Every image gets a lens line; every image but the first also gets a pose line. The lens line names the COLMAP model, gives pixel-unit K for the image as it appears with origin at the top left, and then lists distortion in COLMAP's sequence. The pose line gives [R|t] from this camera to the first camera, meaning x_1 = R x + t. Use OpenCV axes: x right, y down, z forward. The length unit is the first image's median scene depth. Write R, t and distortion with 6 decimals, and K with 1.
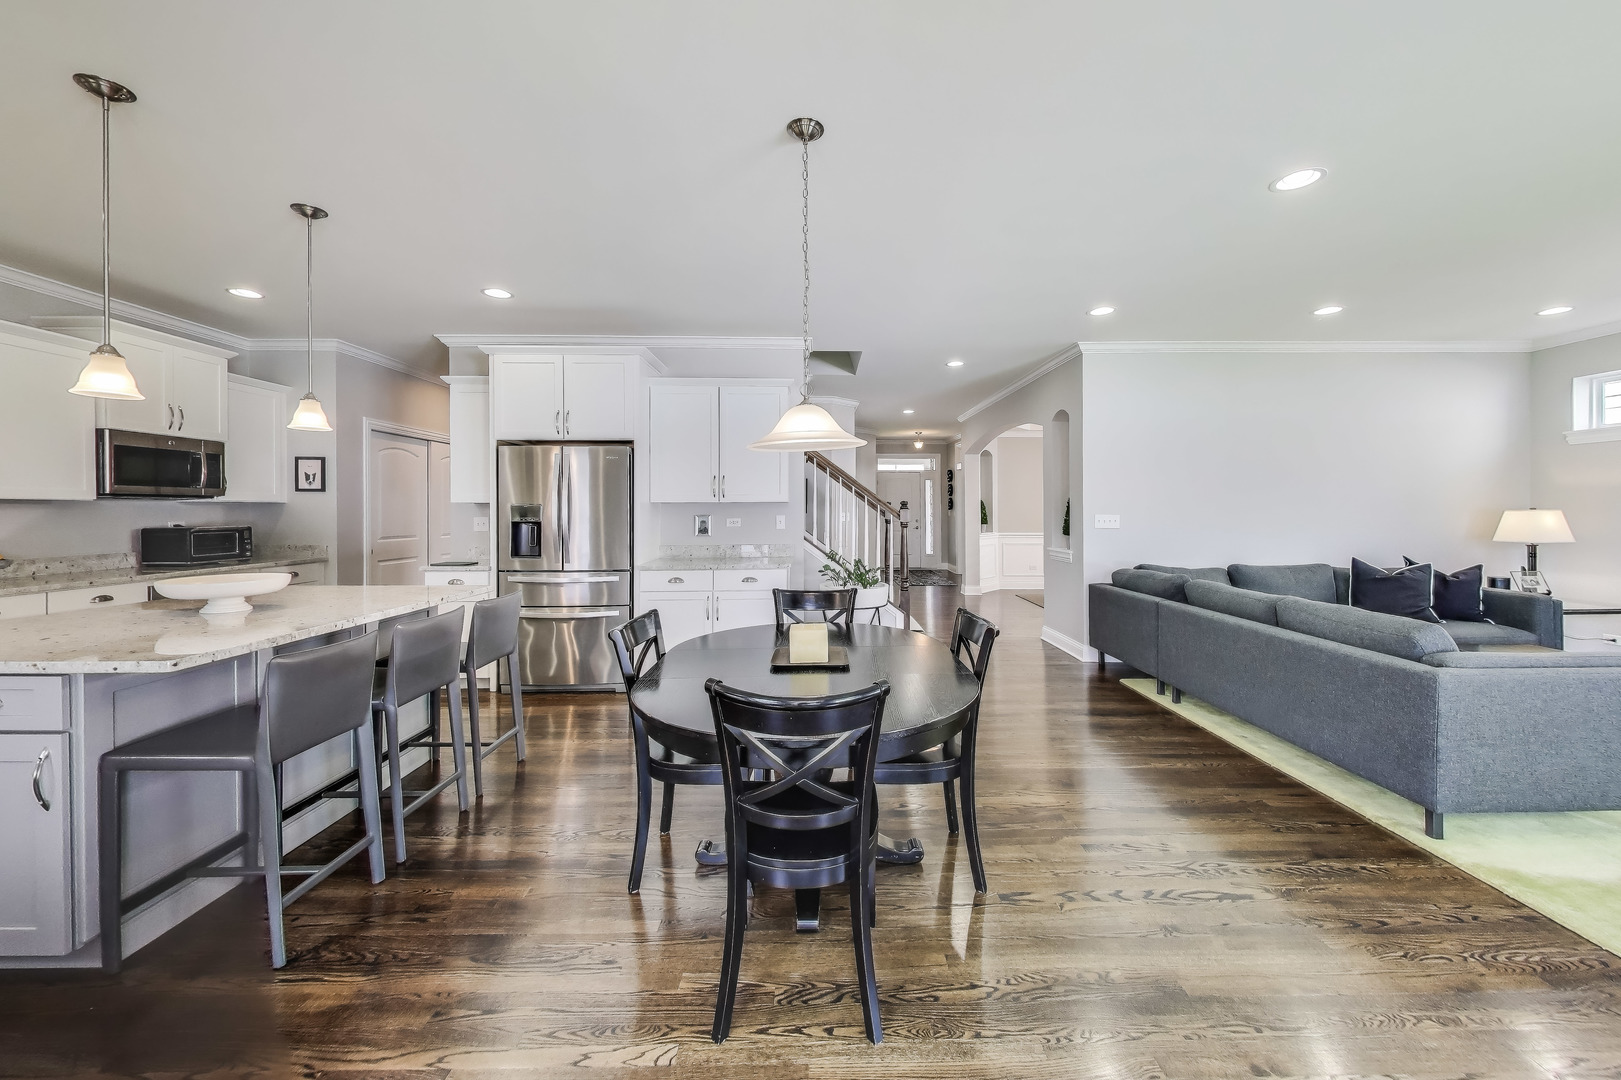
lens RADIAL K [[633.3, 0, 792.0], [0, 633.3, 516.6], [0, 0, 1]] dist [-0.001531, -0.000173]
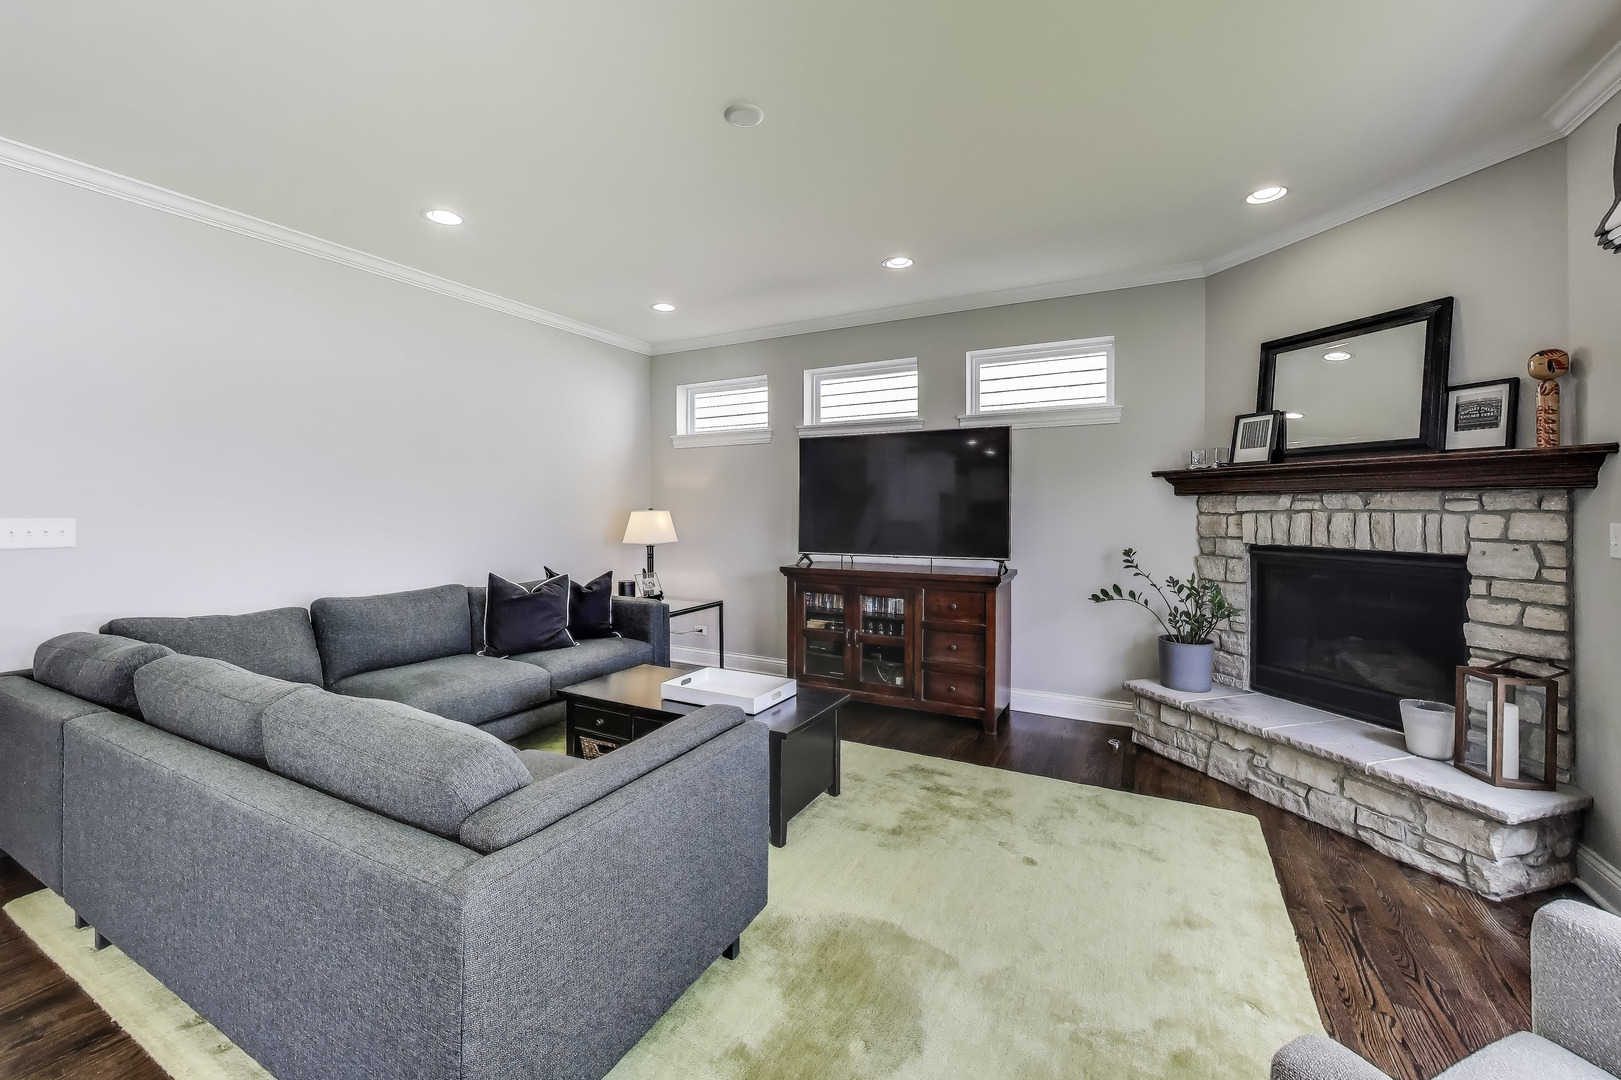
lens RADIAL K [[633.3, 0, 792.0], [0, 633.3, 516.6], [0, 0, 1]] dist [-0.001531, -0.000173]
pose [[0.485573, -0.007236, 0.874166, 0.404136], [0.003600, 0.999974, 0.006278, -0.006874], [-0.874189, 0.000099, 0.485587, 0.317157]]
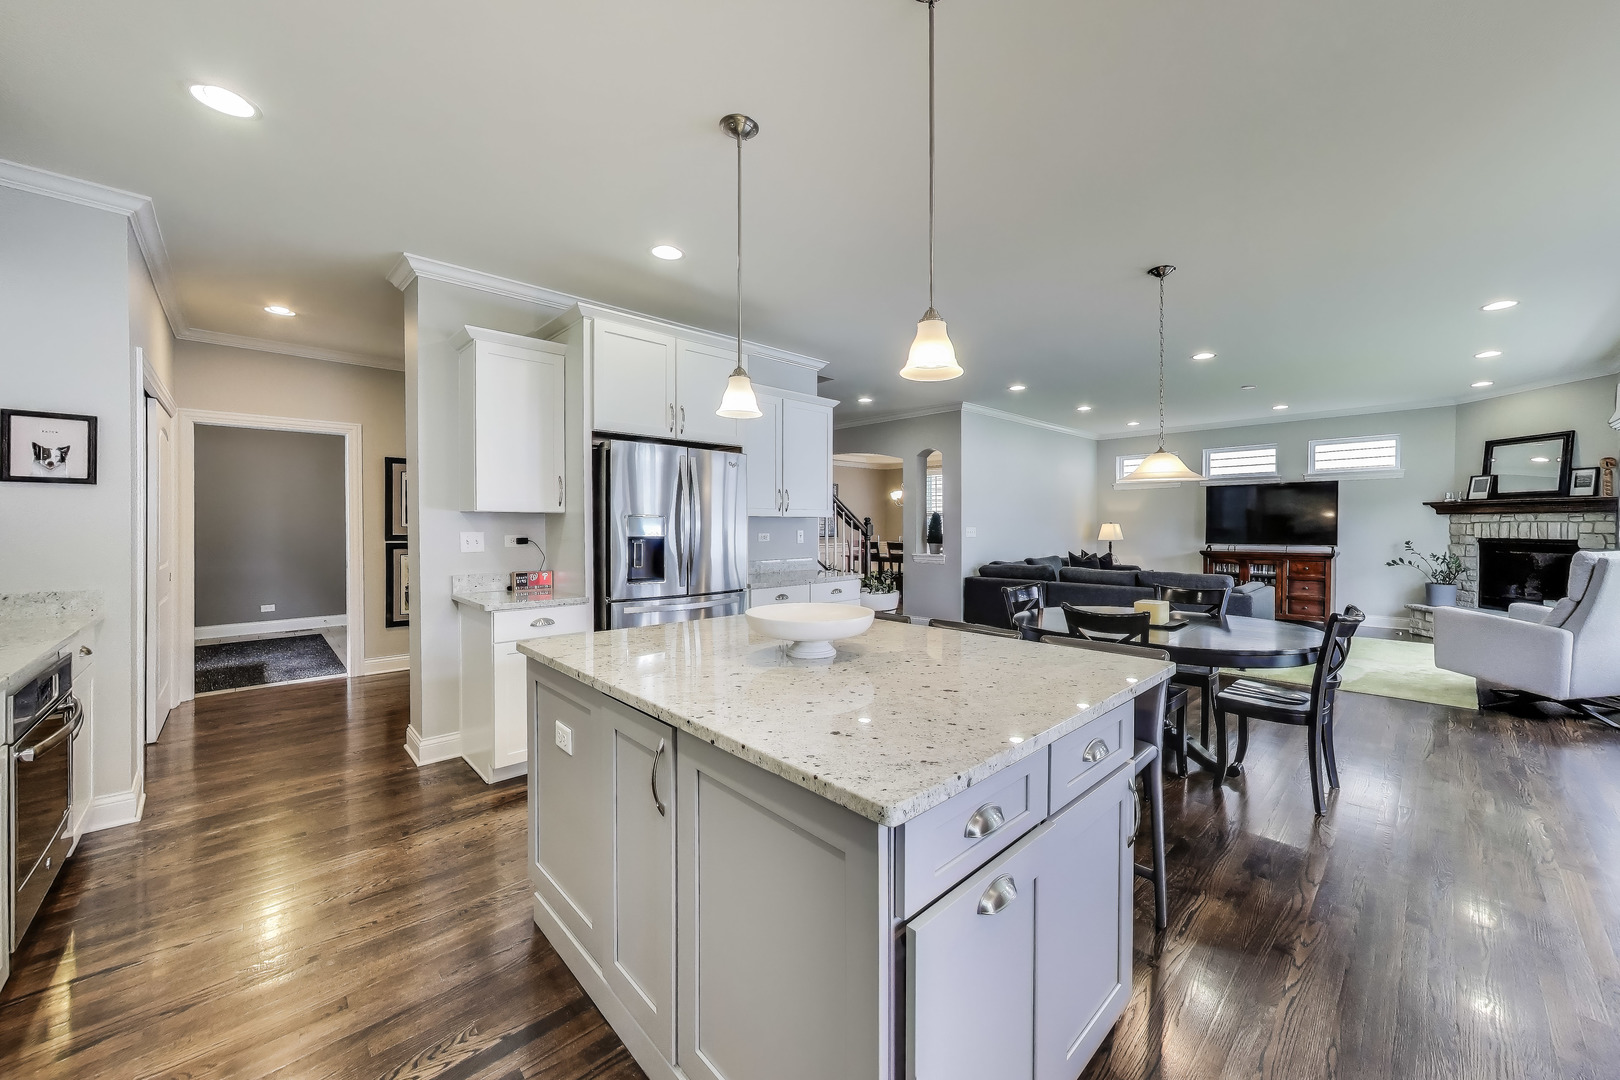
lens RADIAL K [[663.1, 0, 791.4], [0, 663.1, 536.6], [0, 0, 1]] dist [-0.000502, -0.000292]
pose [[0.702244, -0.012145, 0.711833, -0.888384], [0.005519, 0.999917, 0.011616, 0.000133], [-0.711915, -0.004229, 0.702253, 0.271144]]
